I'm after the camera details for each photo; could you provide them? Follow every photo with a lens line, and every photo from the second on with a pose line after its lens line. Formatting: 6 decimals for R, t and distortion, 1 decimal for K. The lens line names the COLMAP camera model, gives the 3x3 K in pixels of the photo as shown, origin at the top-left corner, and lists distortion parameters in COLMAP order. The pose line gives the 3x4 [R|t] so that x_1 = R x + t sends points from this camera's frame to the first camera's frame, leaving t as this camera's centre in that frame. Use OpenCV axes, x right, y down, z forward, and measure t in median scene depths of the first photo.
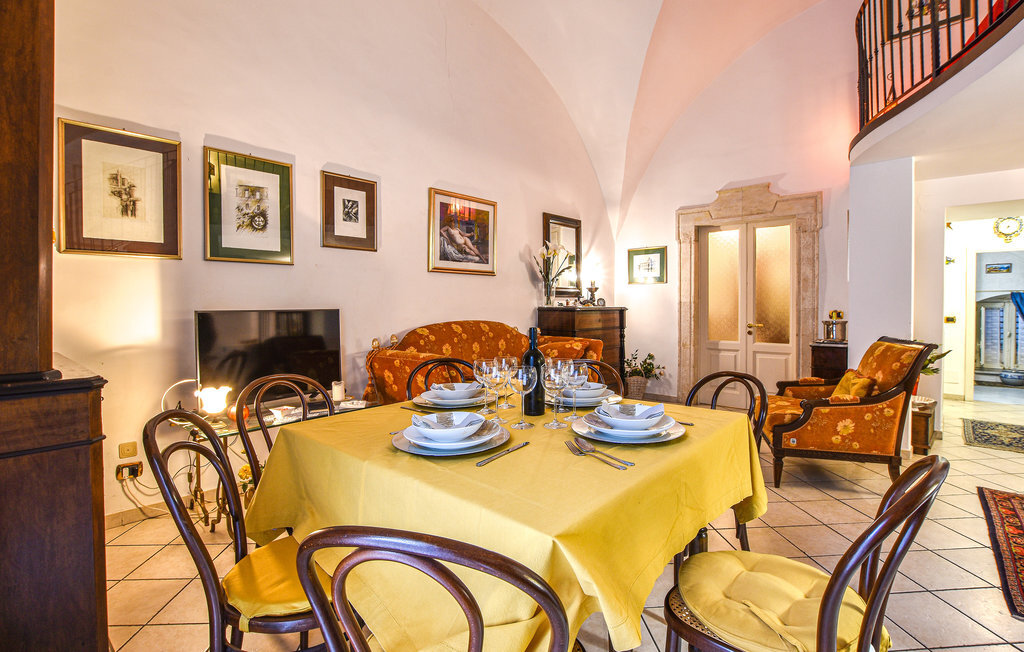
lens RADIAL K [[469.2, 0, 535.4], [0, 469.2, 304.6], [0, 0, 1]] dist [-0.023477, 0.002676]
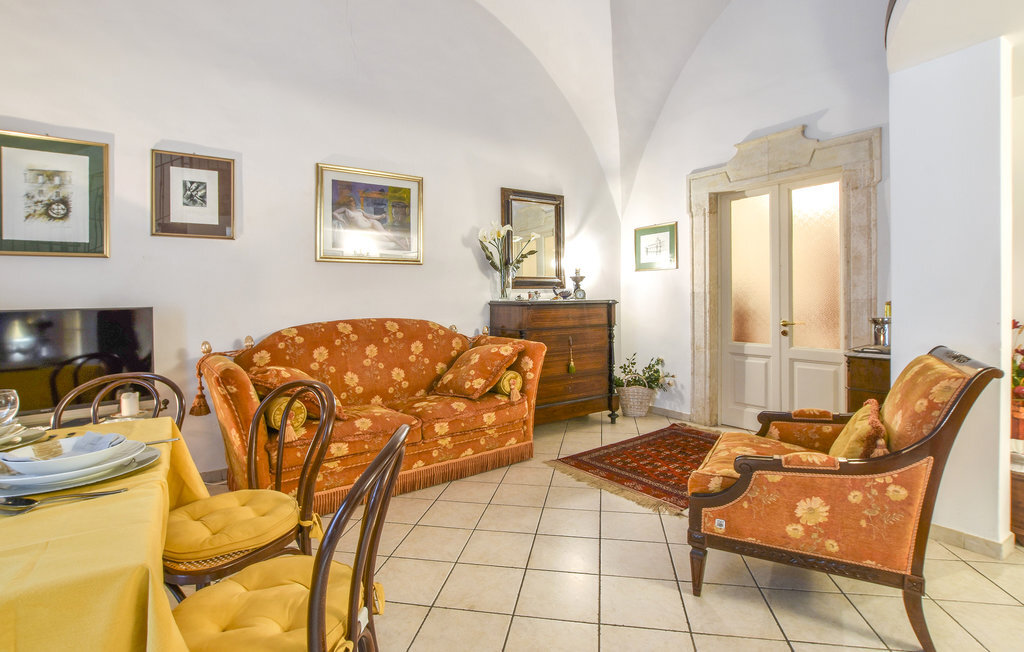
lens RADIAL K [[469.2, 0, 521.8], [0, 469.2, 295.3], [0, 0, 1]] dist [-0.023477, 0.002676]
pose [[0.968320, -0.013058, -0.249369, 0.329752], [0.012059, 0.999912, -0.005533, 0.000383], [0.249419, 0.002350, 0.968393, 0.256240]]
